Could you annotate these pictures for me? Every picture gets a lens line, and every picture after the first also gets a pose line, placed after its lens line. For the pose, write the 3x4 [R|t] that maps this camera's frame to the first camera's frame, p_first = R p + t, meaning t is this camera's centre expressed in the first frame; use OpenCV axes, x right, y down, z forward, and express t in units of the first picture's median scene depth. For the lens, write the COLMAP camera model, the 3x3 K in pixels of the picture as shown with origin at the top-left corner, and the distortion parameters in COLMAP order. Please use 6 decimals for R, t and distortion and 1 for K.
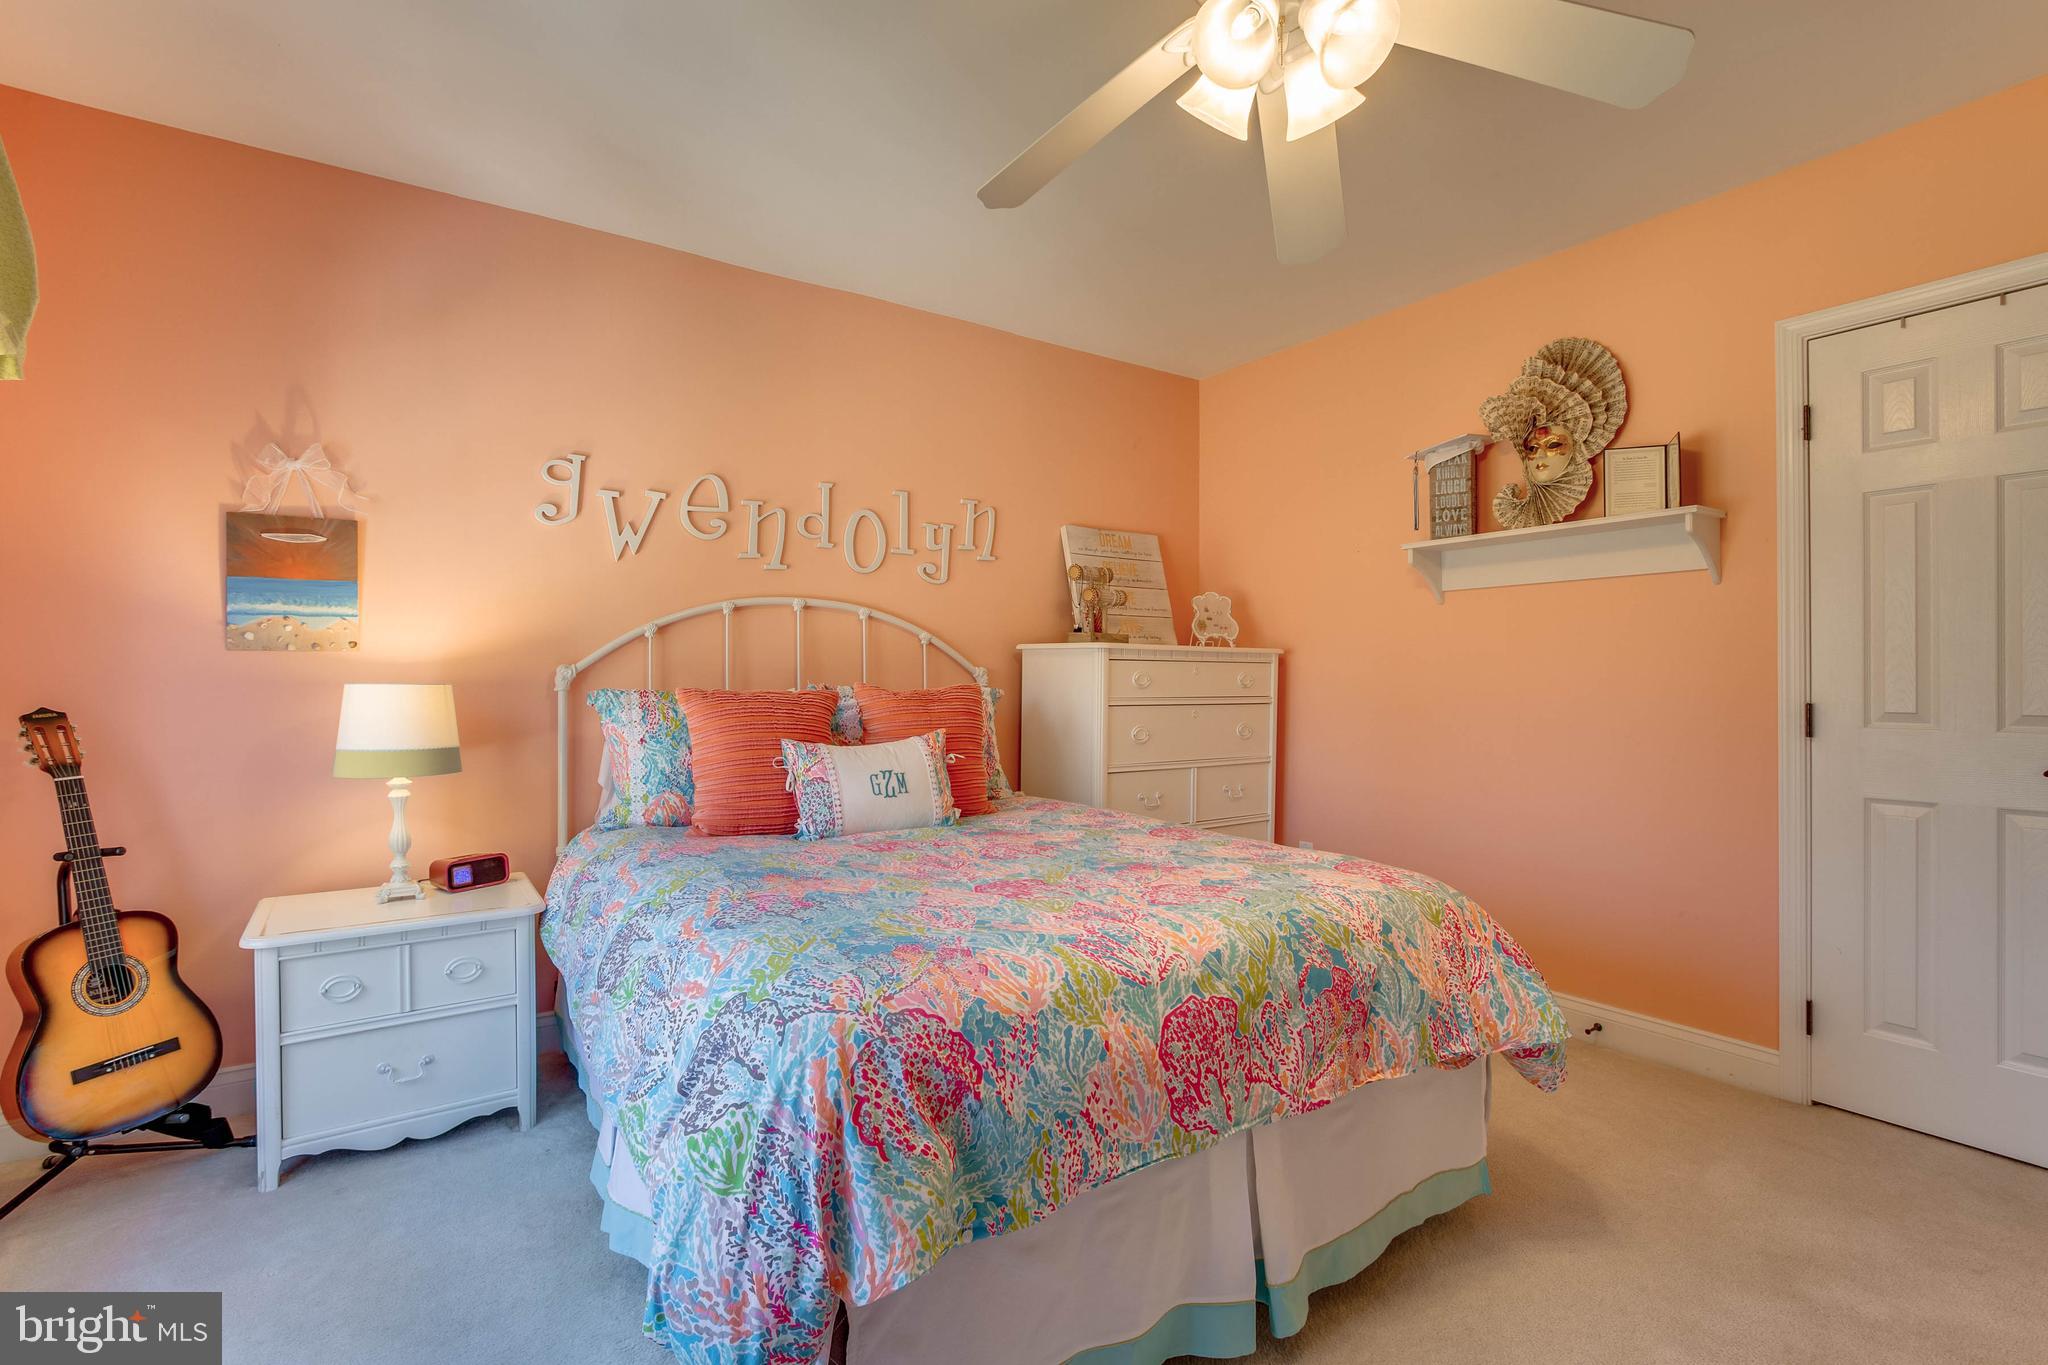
lens RADIAL K [[953.8, 0, 1028.7], [0, 953.8, 672.6], [0, 0, 1]] dist [-0.005052, -0.000274]
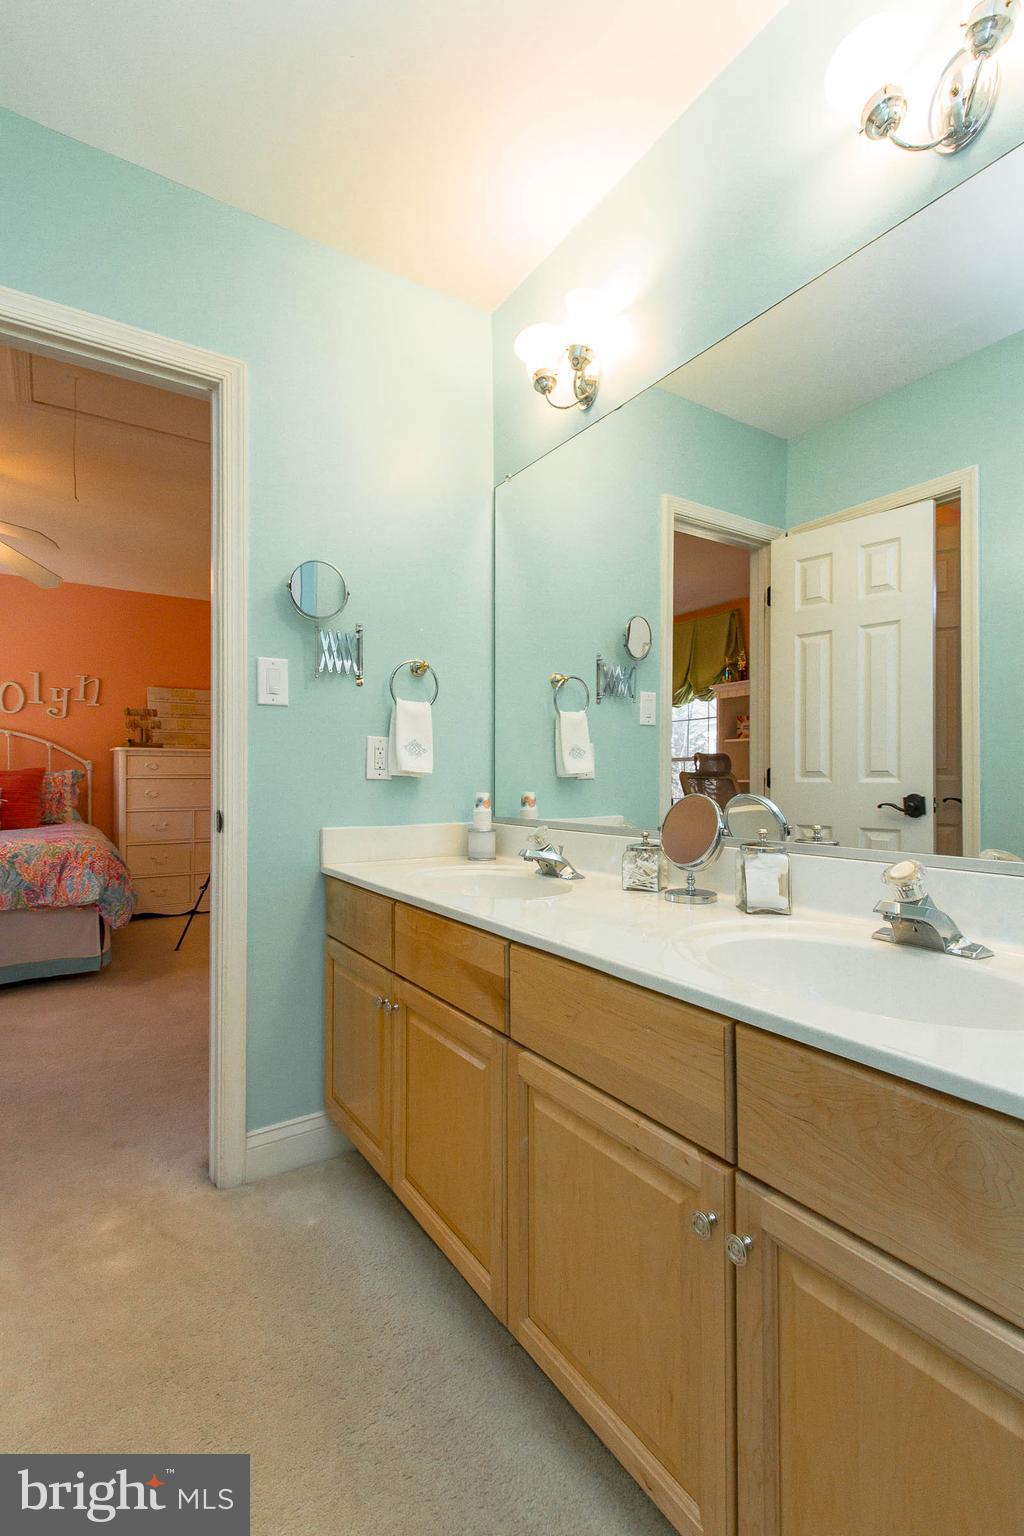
lens RADIAL K [[692.4, 0, 509.0], [0, 692.4, 770.2], [0, 0, 1]] dist [0.015414, -0.000107]
pose [[0.999674, -0.007583, -0.024363, 1.169307], [0.007550, 0.999970, -0.001450, 0.032260], [0.024373, 0.001266, 0.999702, -0.568259]]
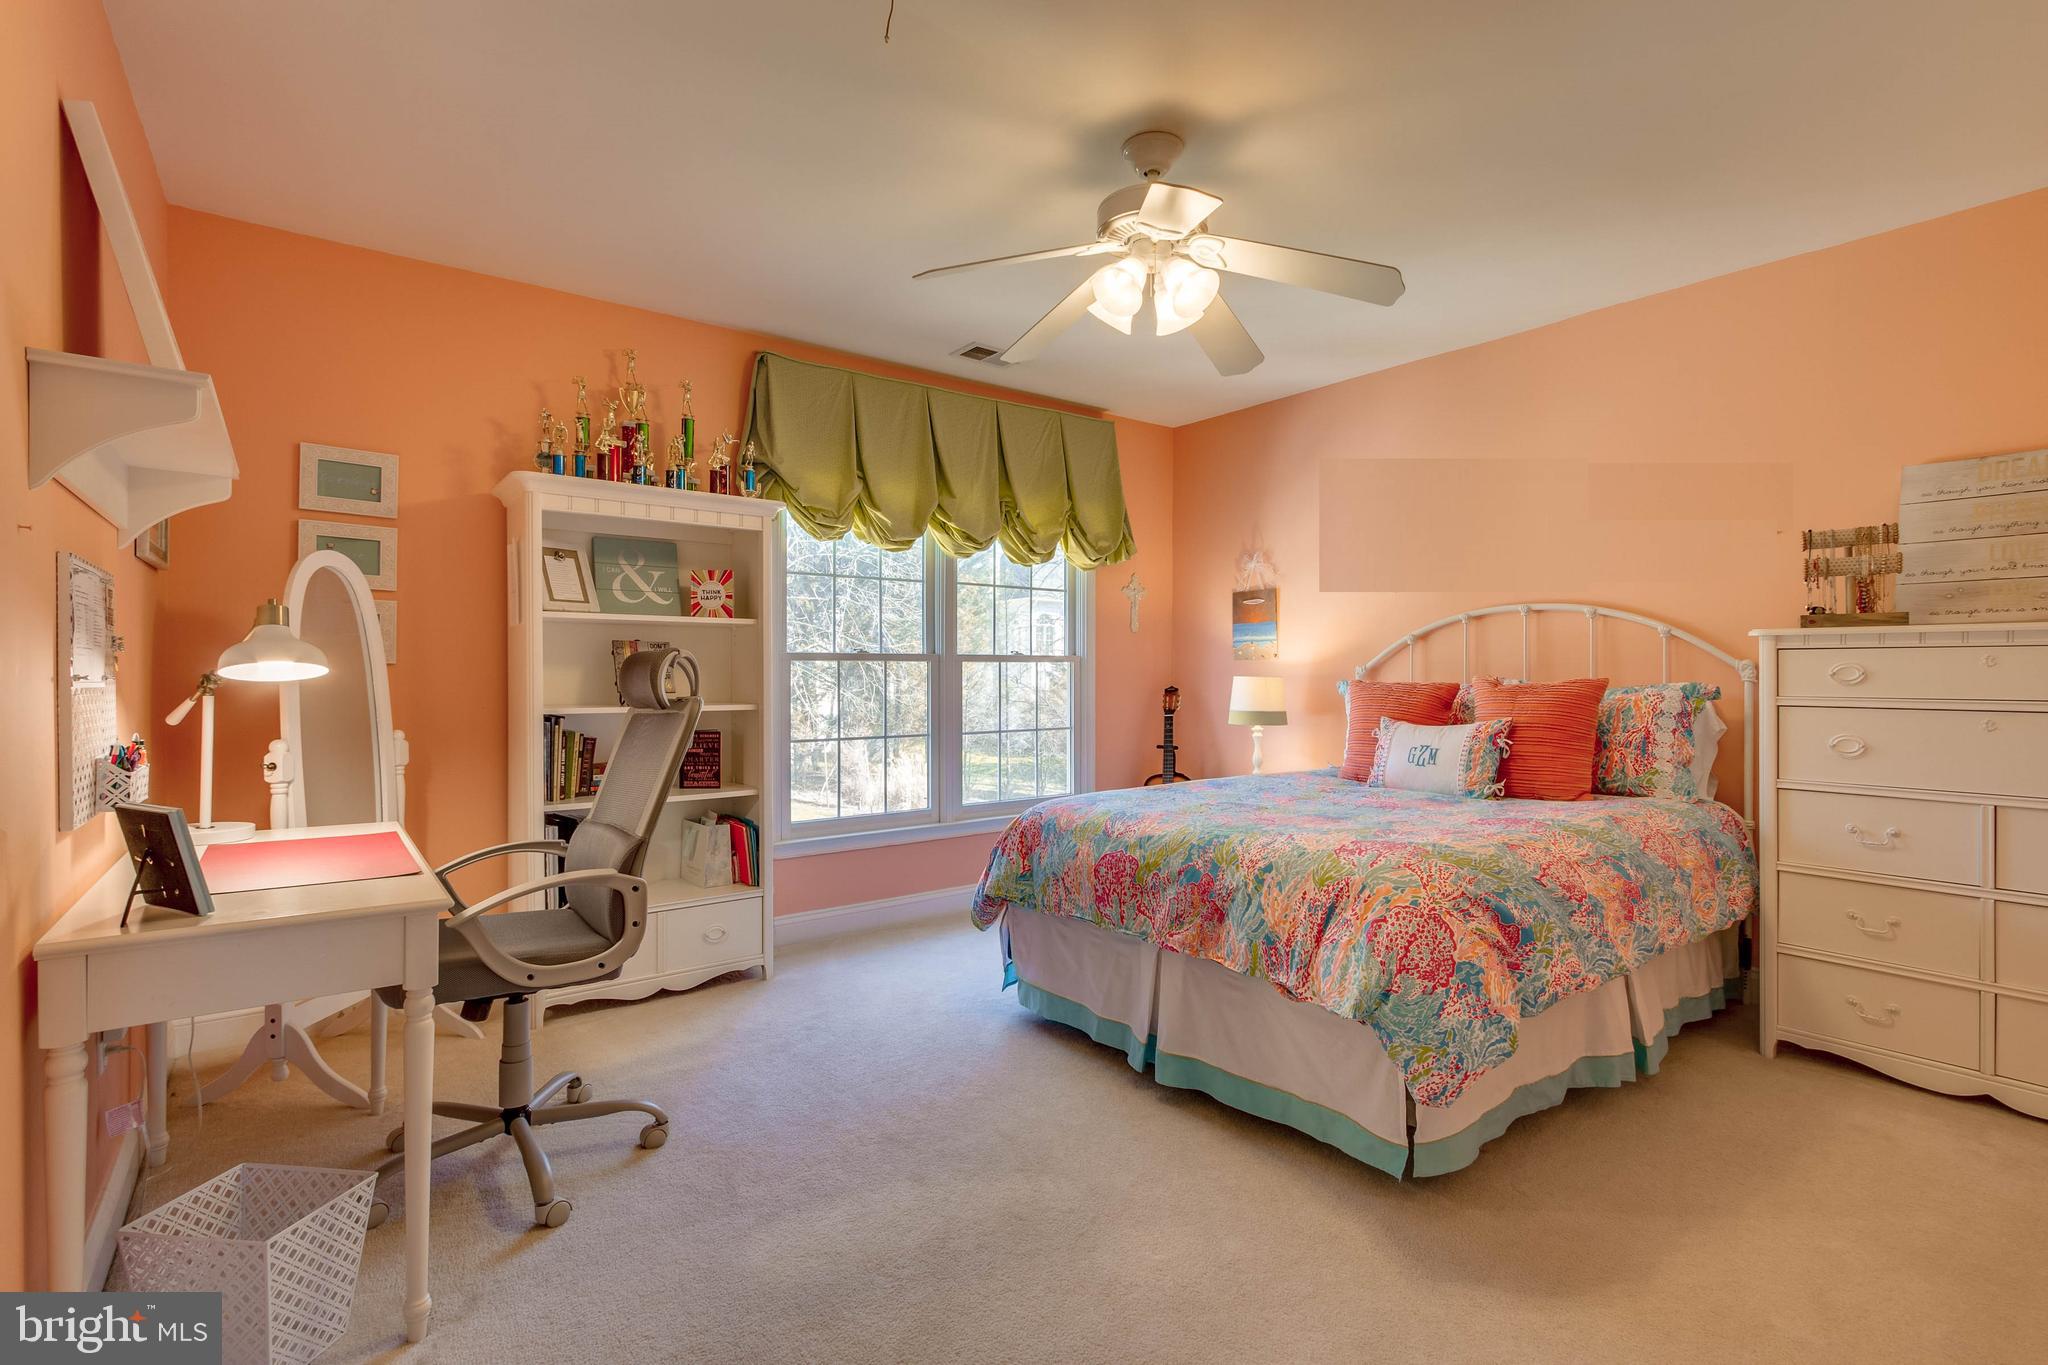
lens RADIAL K [[953.8, 0, 1028.7], [0, 953.8, 672.6], [0, 0, 1]] dist [-0.005052, -0.000274]
pose [[0.049113, -0.001248, -0.998792, 1.086542], [0.007607, 0.999971, -0.000875, 0.002992], [0.998764, -0.007554, 0.049121, 0.411374]]
